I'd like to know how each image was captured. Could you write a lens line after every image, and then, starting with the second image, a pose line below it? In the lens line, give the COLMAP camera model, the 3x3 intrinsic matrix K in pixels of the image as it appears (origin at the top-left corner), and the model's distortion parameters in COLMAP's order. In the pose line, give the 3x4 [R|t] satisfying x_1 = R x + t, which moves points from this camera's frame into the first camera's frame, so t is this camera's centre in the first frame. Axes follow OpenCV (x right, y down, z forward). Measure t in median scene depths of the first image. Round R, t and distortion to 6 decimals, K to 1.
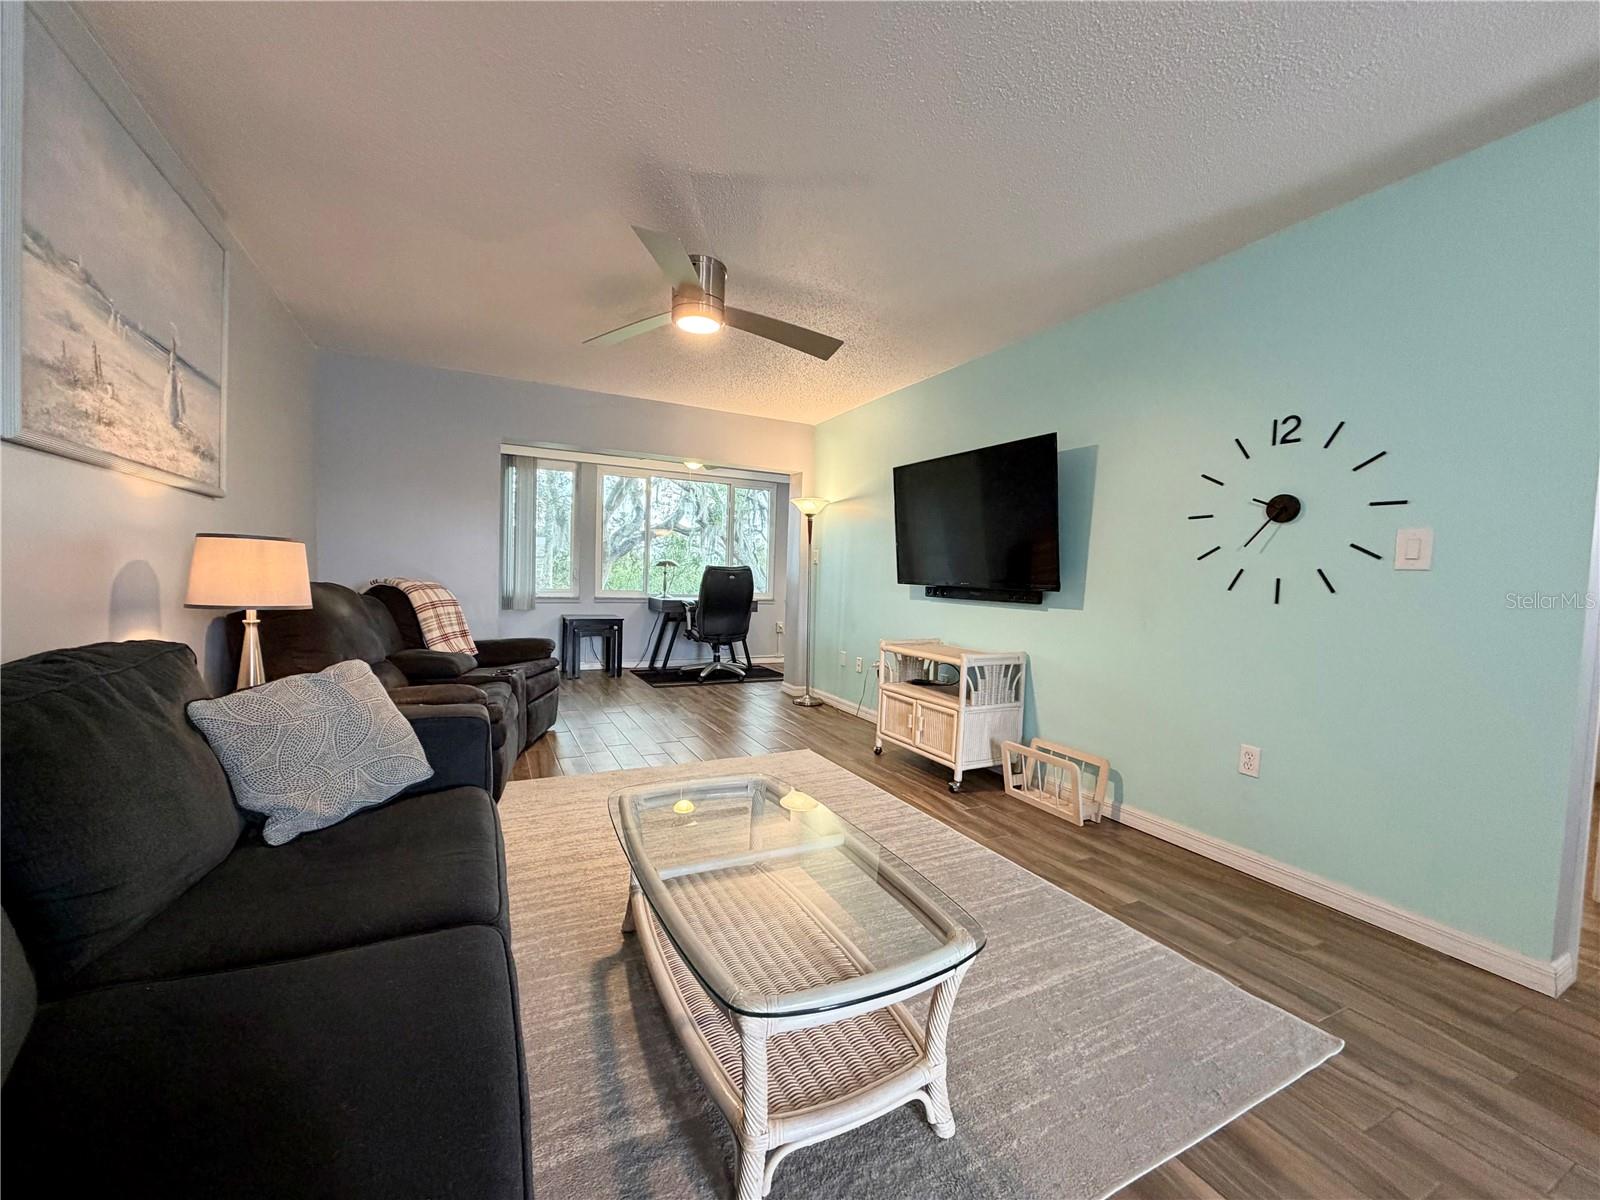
lens RADIAL K [[632.2, 0, 788.2], [0, 632.2, 607.1], [0, 0, 1]] dist [-0.001496, 0.000484]
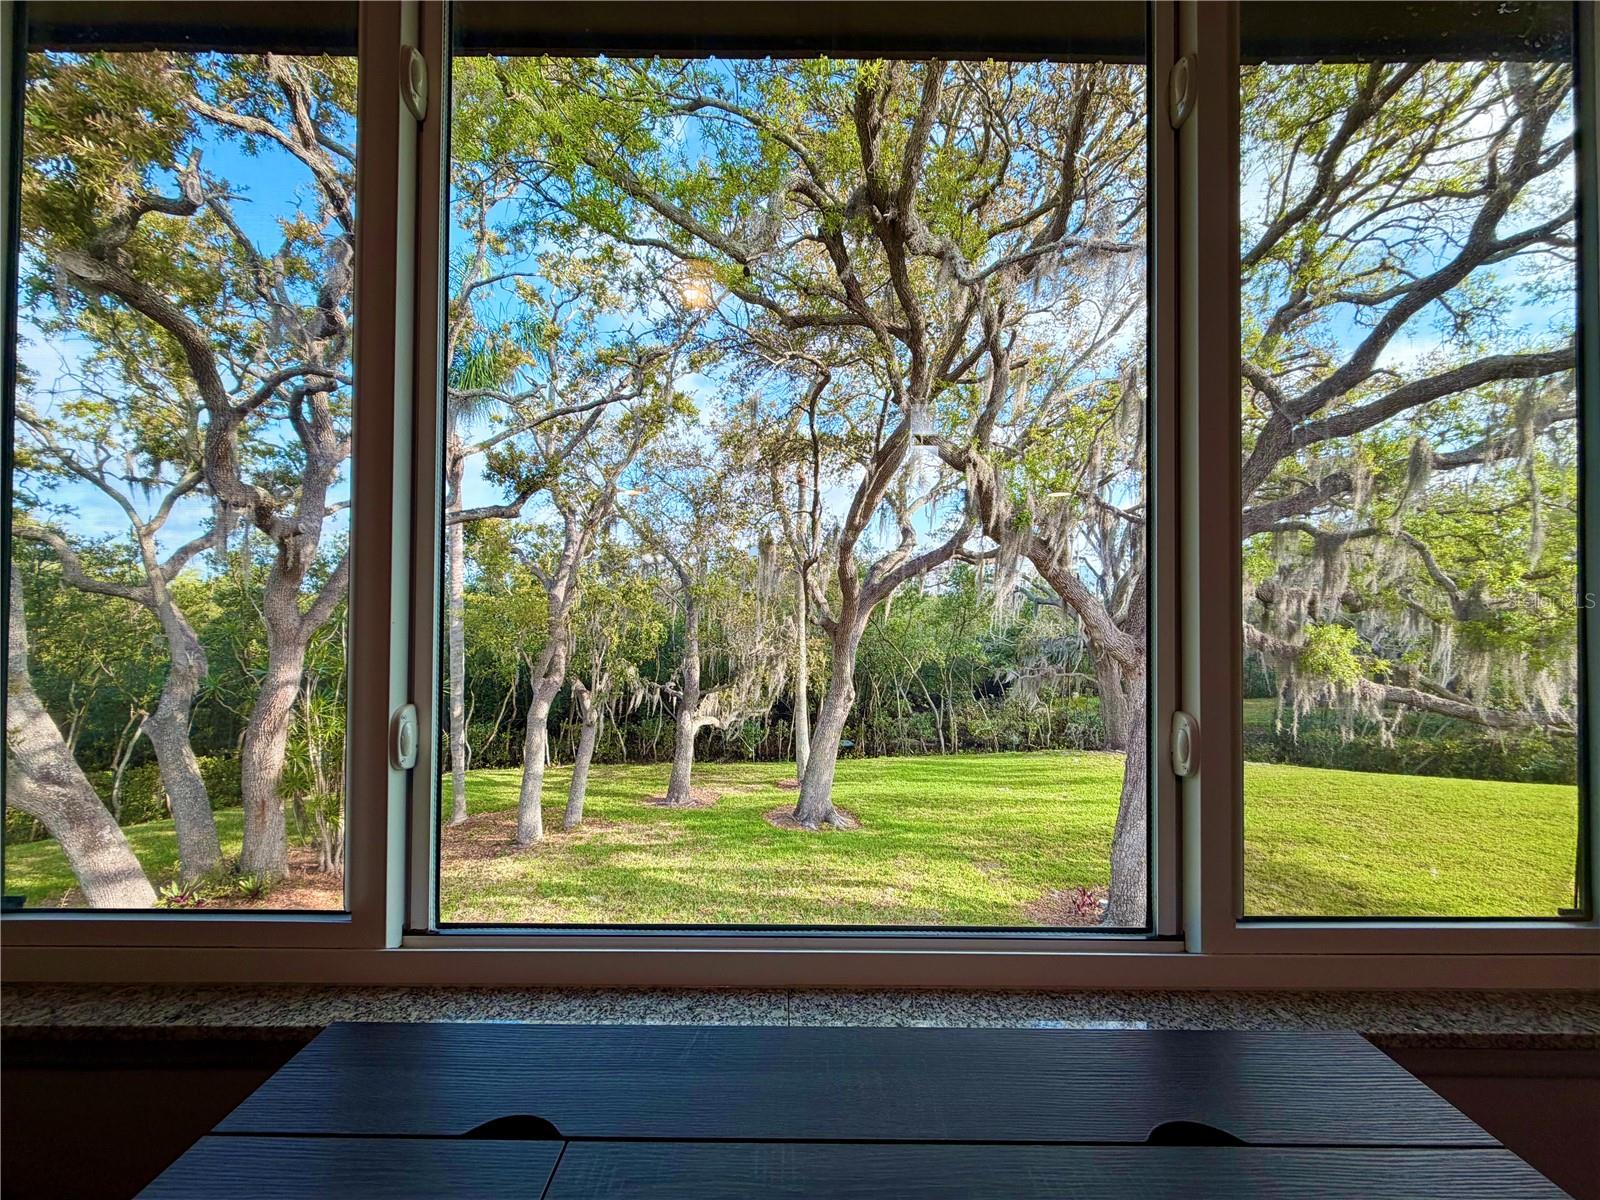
lens RADIAL K [[632.2, 0, 792.8], [0, 632.2, 601.8], [0, 0, 1]] dist [-0.001496, 0.000484]
pose [[0.895922, -0.027570, -0.443356, -0.224514], [-0.004663, 0.997433, -0.071448, -0.150359], [0.444188, 0.066079, 0.893494, 1.975357]]
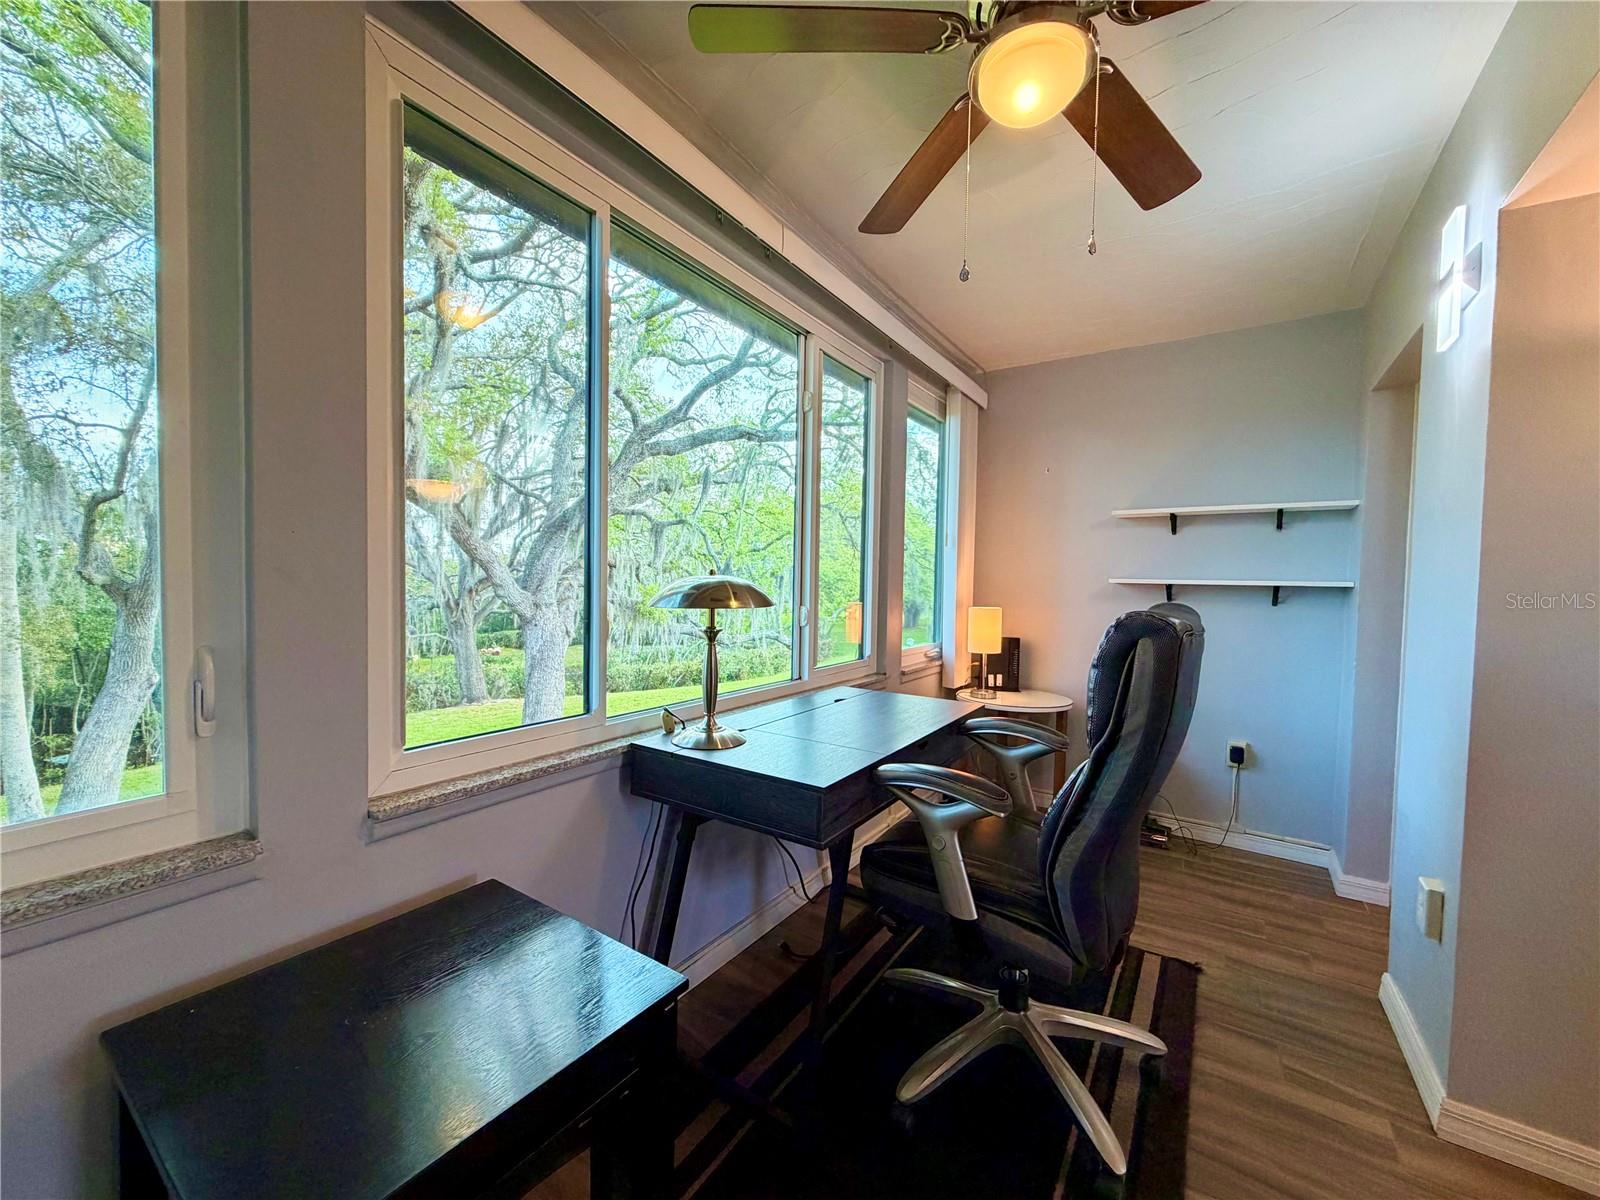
lens RADIAL K [[632.2, 0, 799.3], [0, 632.2, 601.9], [0, 0, 1]] dist [-0.001496, 0.000484]
pose [[0.863039, -0.026709, 0.504431, -0.604400], [0.028484, 0.999585, 0.004193, -0.133893], [-0.504333, 0.010750, 0.863442, 1.588458]]
